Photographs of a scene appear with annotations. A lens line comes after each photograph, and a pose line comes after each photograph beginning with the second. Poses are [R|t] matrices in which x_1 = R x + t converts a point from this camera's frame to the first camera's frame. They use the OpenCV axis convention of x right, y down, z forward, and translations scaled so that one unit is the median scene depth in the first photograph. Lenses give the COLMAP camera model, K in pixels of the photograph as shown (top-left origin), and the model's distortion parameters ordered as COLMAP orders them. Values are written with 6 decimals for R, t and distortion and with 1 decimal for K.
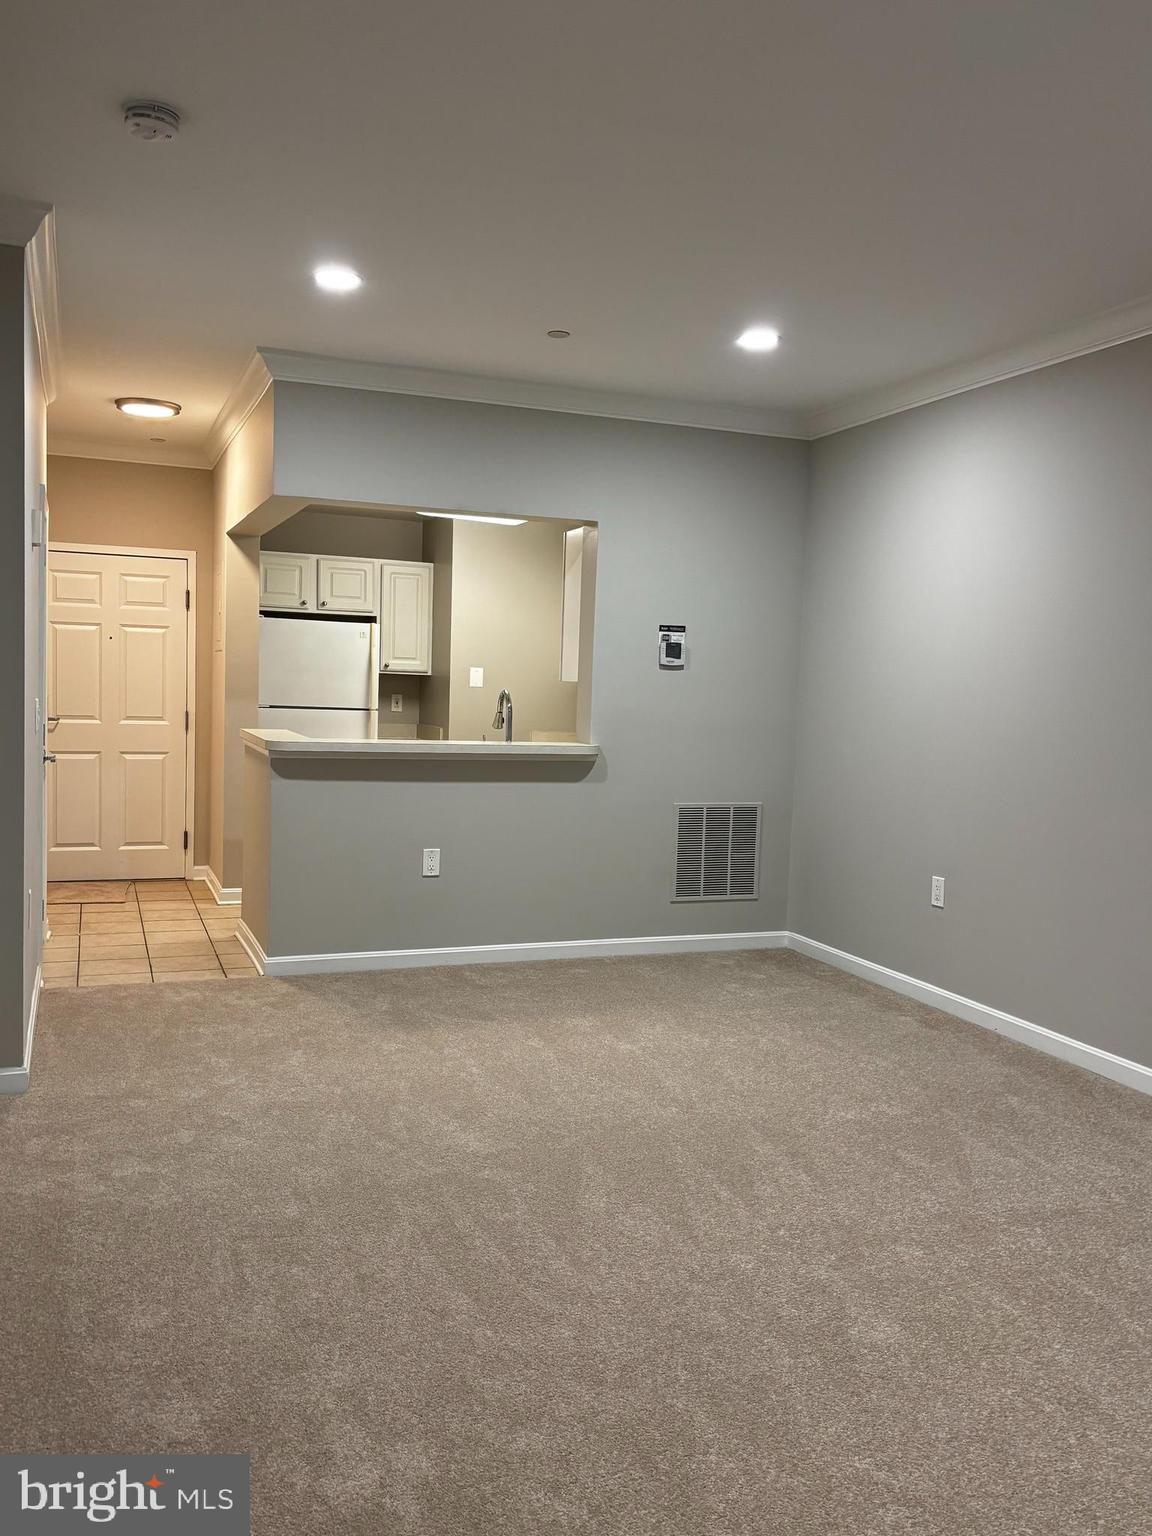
lens RADIAL K [[1266.2, 0, 576.5], [0, 1266.2, 790.3], [0, 0, 1]] dist [0.012183, 0.002061]
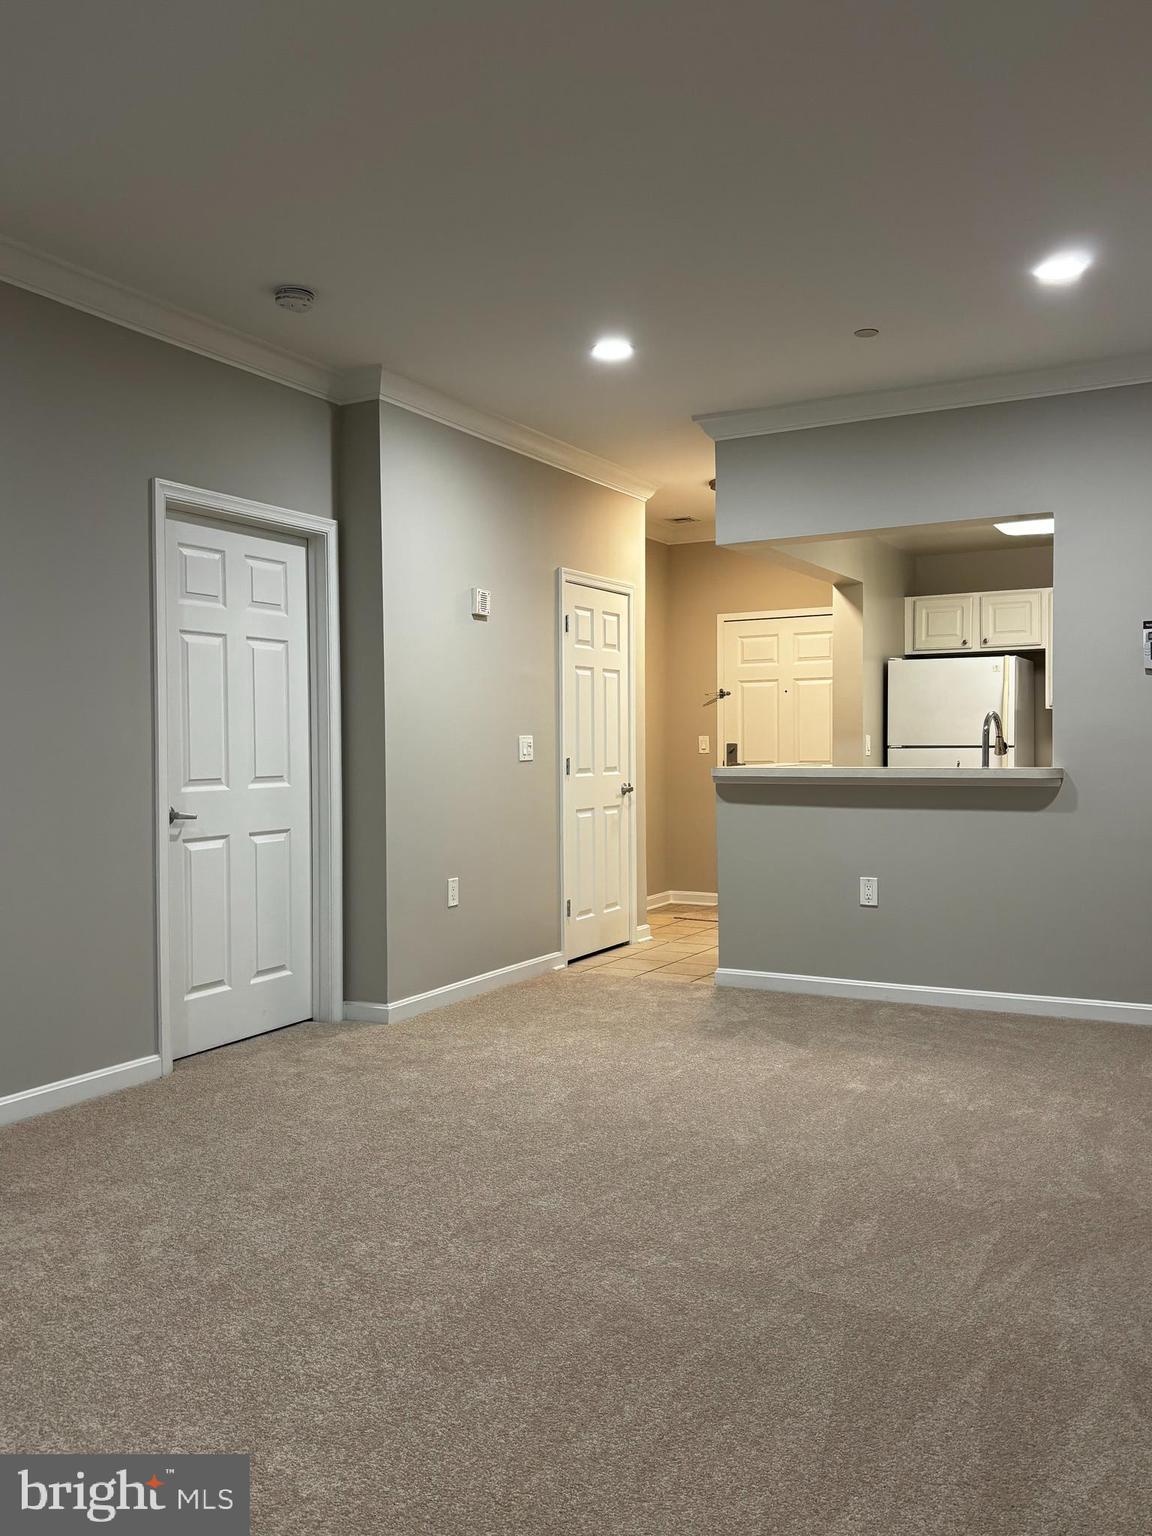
lens RADIAL K [[1265.9, 0, 548.7], [0, 1265.9, 772.1], [0, 0, 1]] dist [0.018691, 0.006494]
pose [[0.640289, -0.023591, -0.767772, 0.453681], [-0.034814, 0.997610, -0.059687, 0.030752], [0.767345, 0.064946, 0.637937, 0.180158]]
